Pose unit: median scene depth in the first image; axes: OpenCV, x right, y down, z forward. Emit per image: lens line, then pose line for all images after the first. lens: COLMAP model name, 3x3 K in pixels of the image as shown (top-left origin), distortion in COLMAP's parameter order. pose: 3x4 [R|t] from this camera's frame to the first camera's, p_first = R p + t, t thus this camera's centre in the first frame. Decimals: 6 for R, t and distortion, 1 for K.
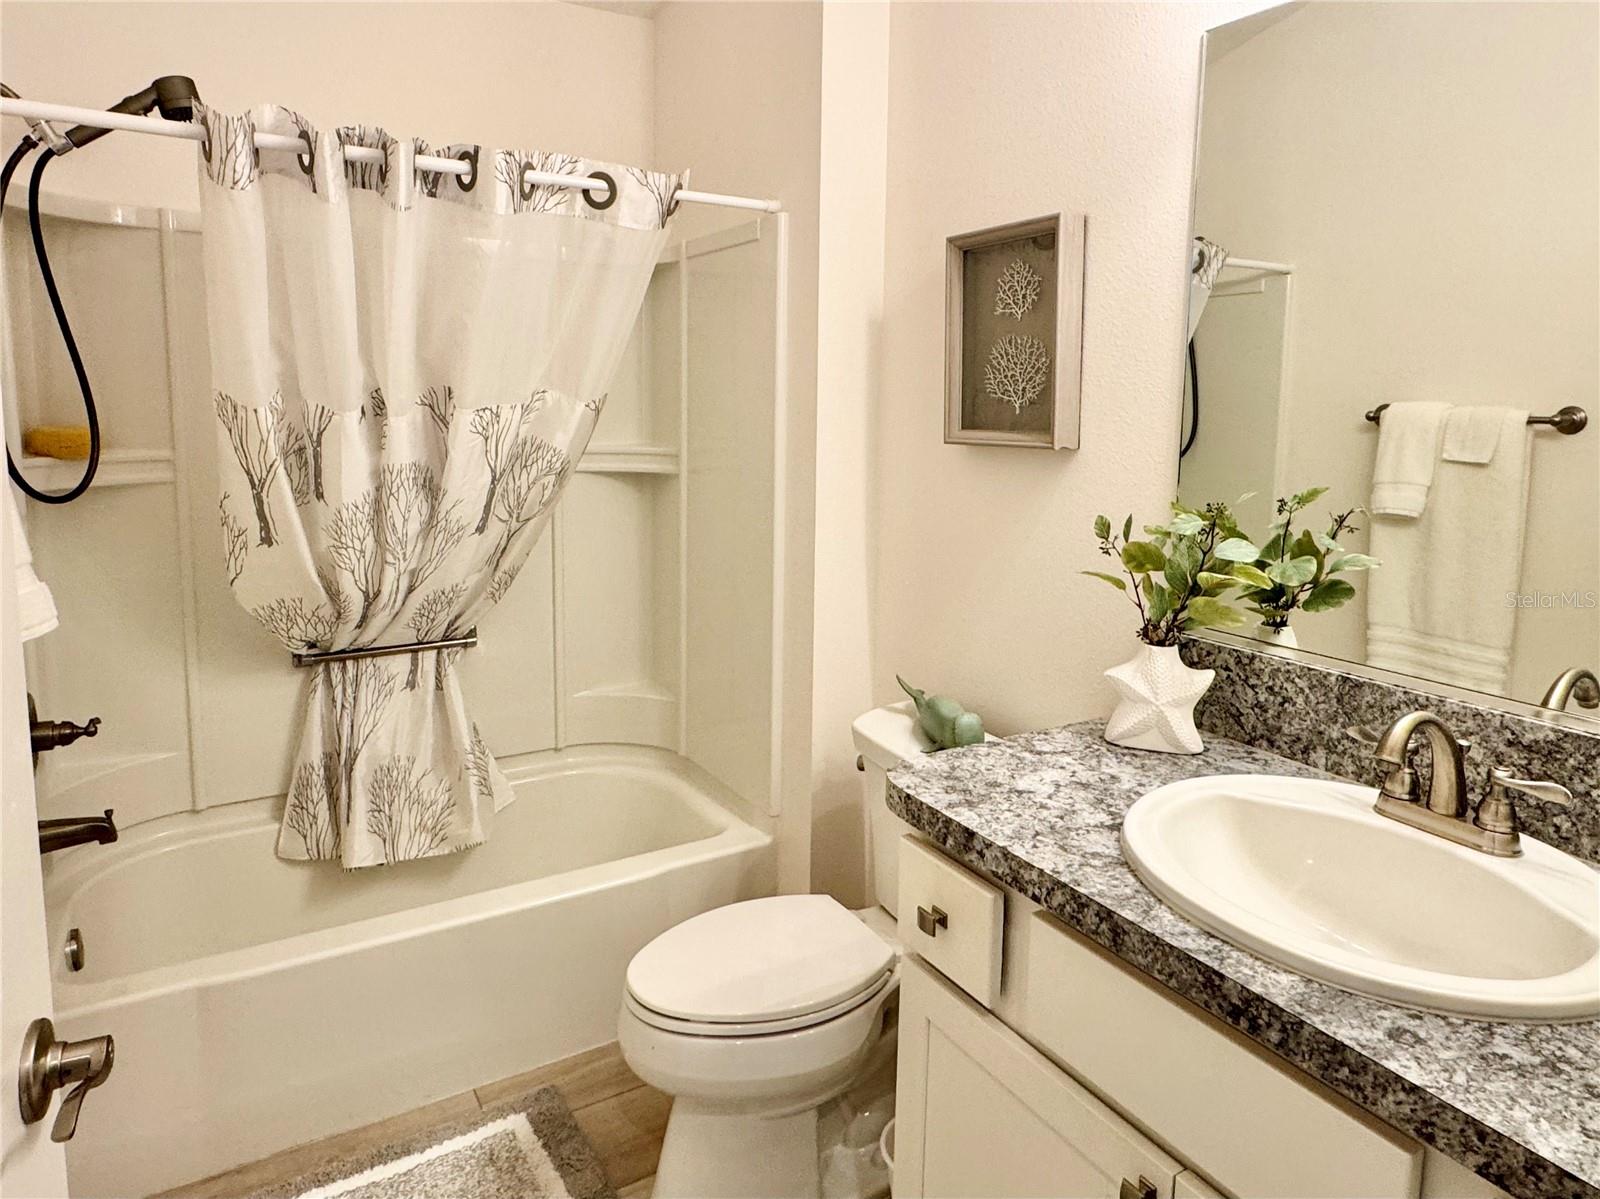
lens RADIAL K [[1016.0, 0, 791.8], [0, 1016.0, 497.7], [0, 0, 1]] dist [-0.001323, -0.001278]
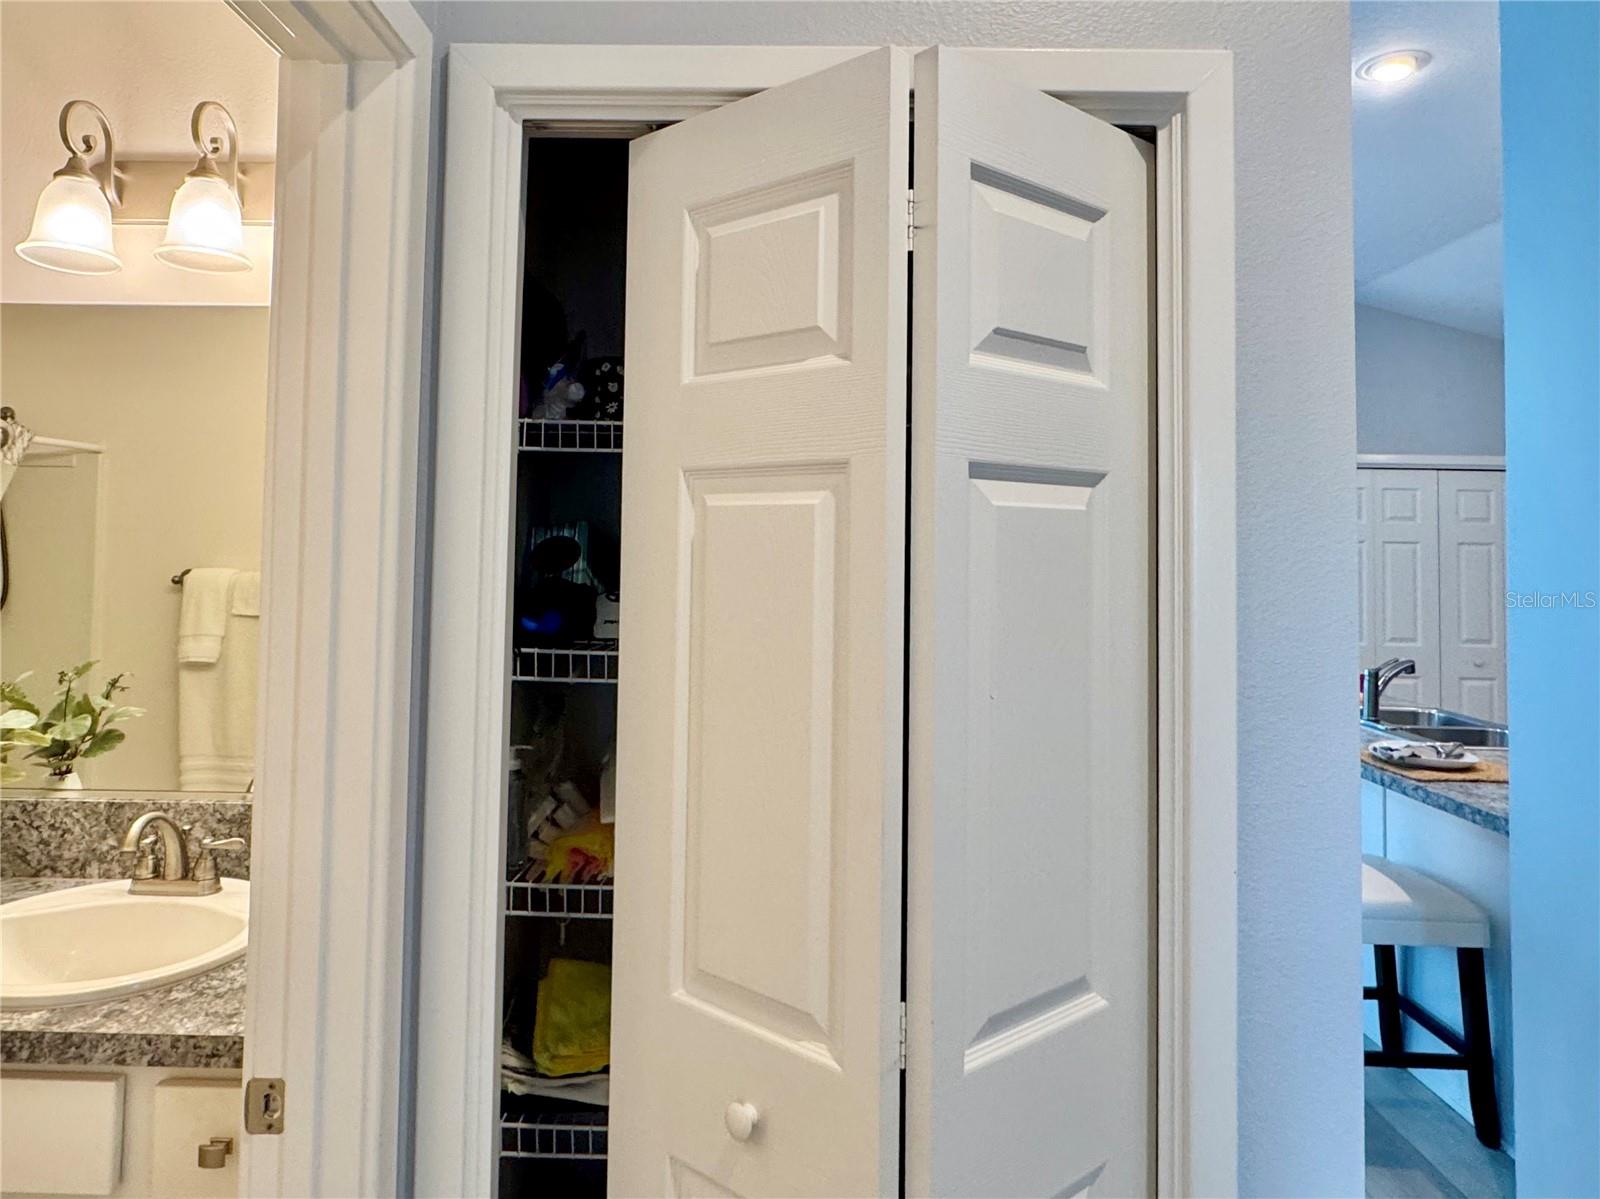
lens RADIAL K [[1016.0, 0, 791.8], [0, 1016.0, 497.7], [0, 0, 1]] dist [-0.001323, -0.001278]
pose [[0.524931, 0.029820, 0.850622, -0.133093], [0.079338, 0.993321, -0.083784, -0.038933], [-0.847439, 0.111468, 0.519059, -0.487550]]
